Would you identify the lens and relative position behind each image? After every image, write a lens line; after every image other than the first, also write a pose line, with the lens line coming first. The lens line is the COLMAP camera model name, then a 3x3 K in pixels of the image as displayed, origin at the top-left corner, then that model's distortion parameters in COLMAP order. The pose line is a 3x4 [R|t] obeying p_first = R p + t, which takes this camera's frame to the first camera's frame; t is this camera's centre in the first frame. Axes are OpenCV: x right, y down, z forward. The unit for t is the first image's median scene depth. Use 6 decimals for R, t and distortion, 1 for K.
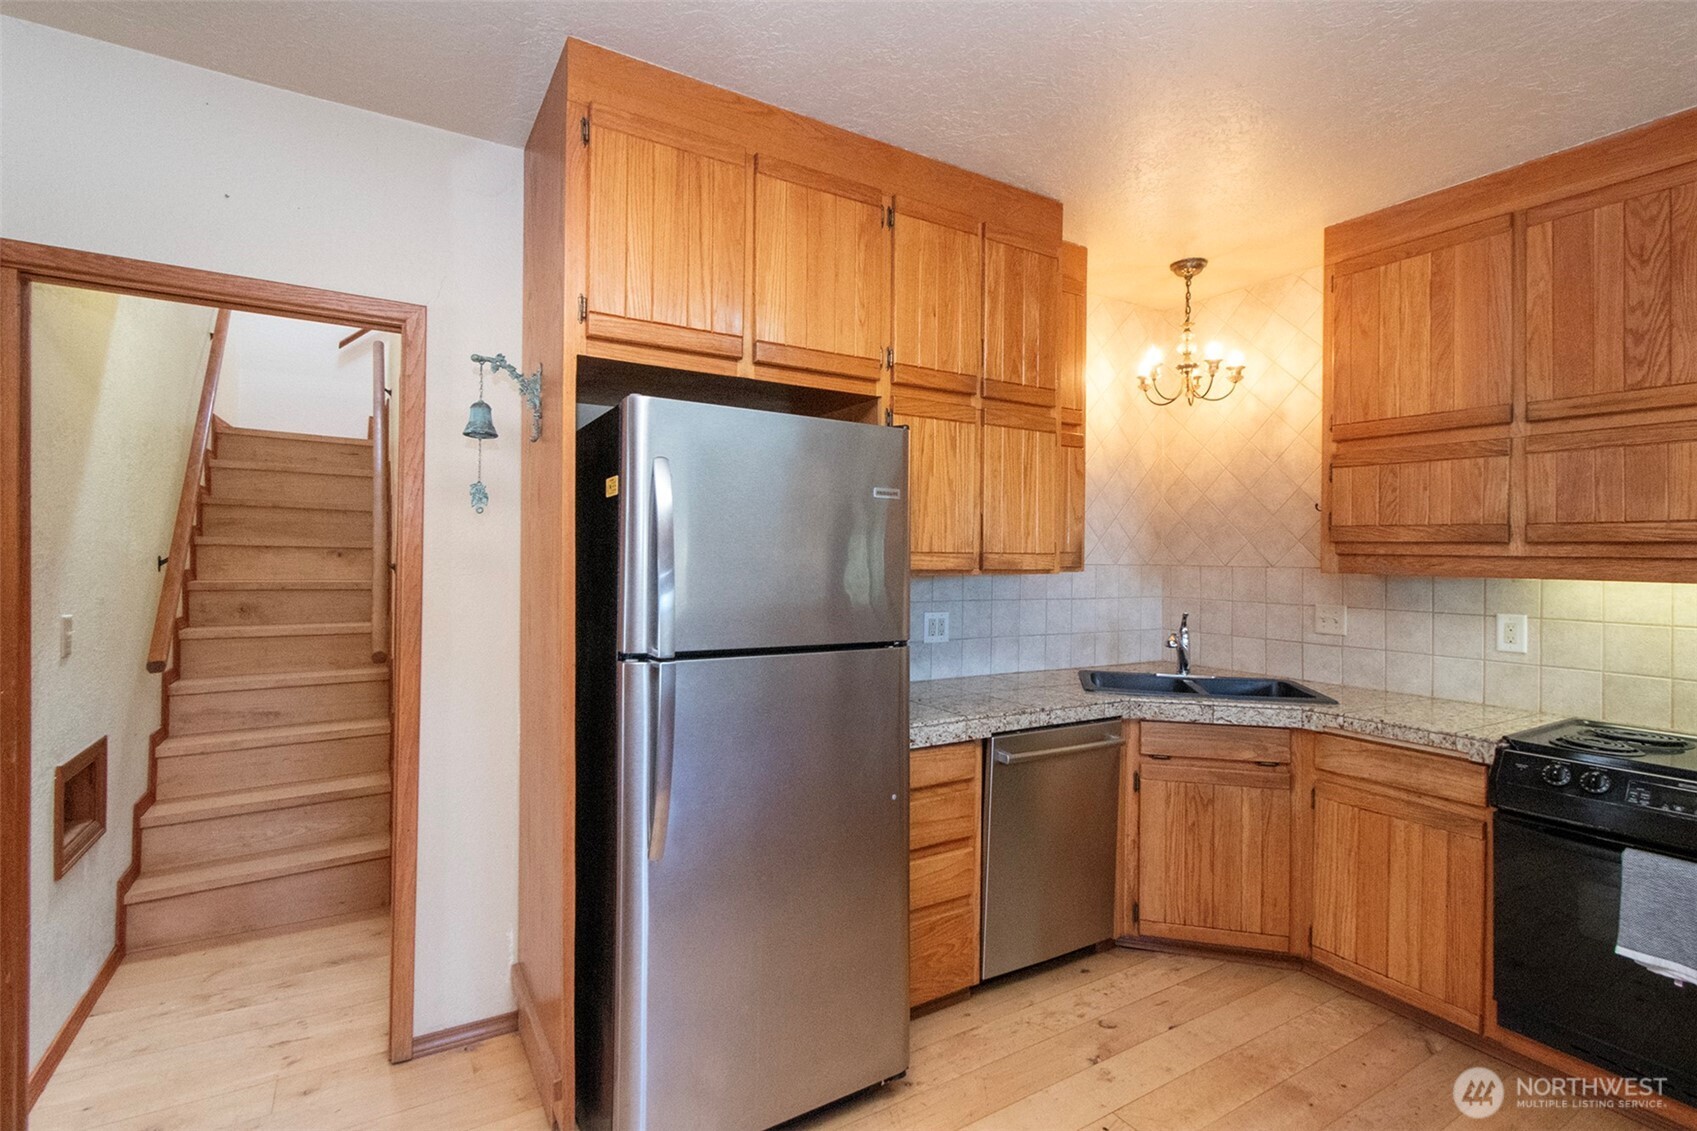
lens RADIAL K [[796.6, 0, 826.8], [0, 796.6, 551.5], [0, 0, 1]] dist [0.003411, 0.000507]
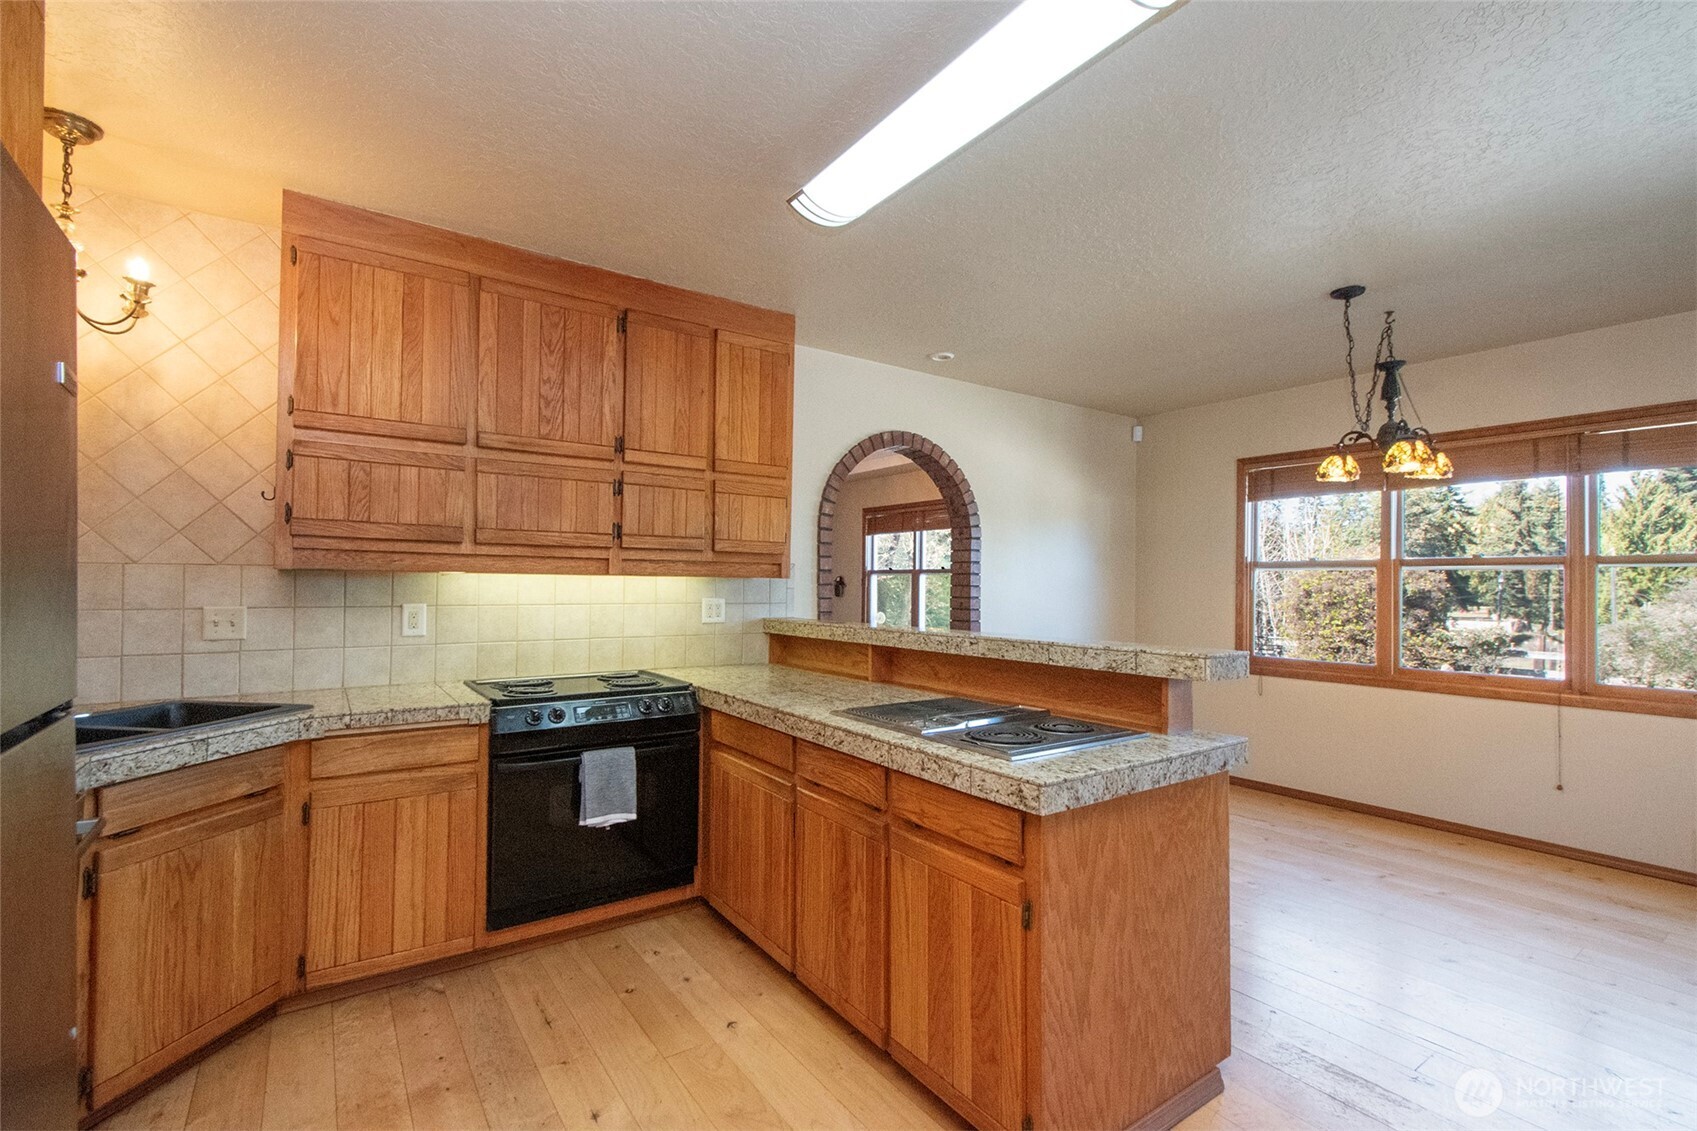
lens RADIAL K [[748.0, 0, 853.5], [0, 748.0, 572.1], [0, 0, 1]] dist [0.000925, -0.000045]
pose [[-0.079588, 0.000931, 0.996827, -0.317839], [-0.013409, 0.999908, -0.002005, 0.027086], [-0.996738, -0.013526, -0.079568, 0.477341]]
